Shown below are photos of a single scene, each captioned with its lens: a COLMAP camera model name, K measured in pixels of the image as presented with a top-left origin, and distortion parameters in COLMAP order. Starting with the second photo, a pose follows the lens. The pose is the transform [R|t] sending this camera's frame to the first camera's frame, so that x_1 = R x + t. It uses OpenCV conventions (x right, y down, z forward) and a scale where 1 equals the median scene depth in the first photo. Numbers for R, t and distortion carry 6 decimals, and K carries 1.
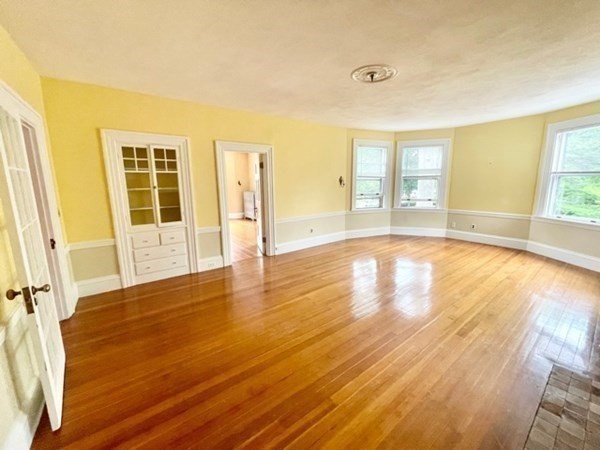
lens RADIAL K [[241.3, 0, 301.3], [0, 241.3, 223.1], [0, 0, 1]] dist [-0.000729, -0.000202]
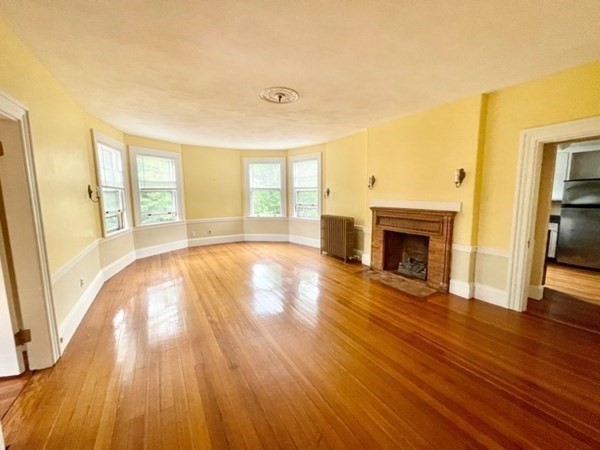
lens RADIAL K [[241.3, 0, 301.3], [0, 241.3, 223.1], [0, 0, 1]] dist [-0.000729, -0.000202]
pose [[0.111664, -0.115628, 0.986996, -0.686625], [0.176114, 0.979789, 0.094859, -0.104442], [-0.978016, 0.163232, 0.129771, 0.686280]]
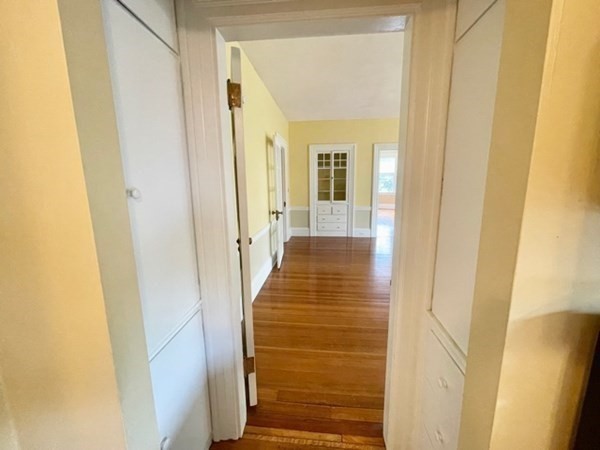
lens RADIAL K [[241.3, 0, 301.3], [0, 241.3, 223.1], [0, 0, 1]] dist [-0.000729, -0.000202]
pose [[0.740998, 0.107127, -0.662907, 0.320780], [-0.104142, 0.993582, 0.044154, 0.096696], [0.663383, 0.036318, 0.747398, -0.309238]]
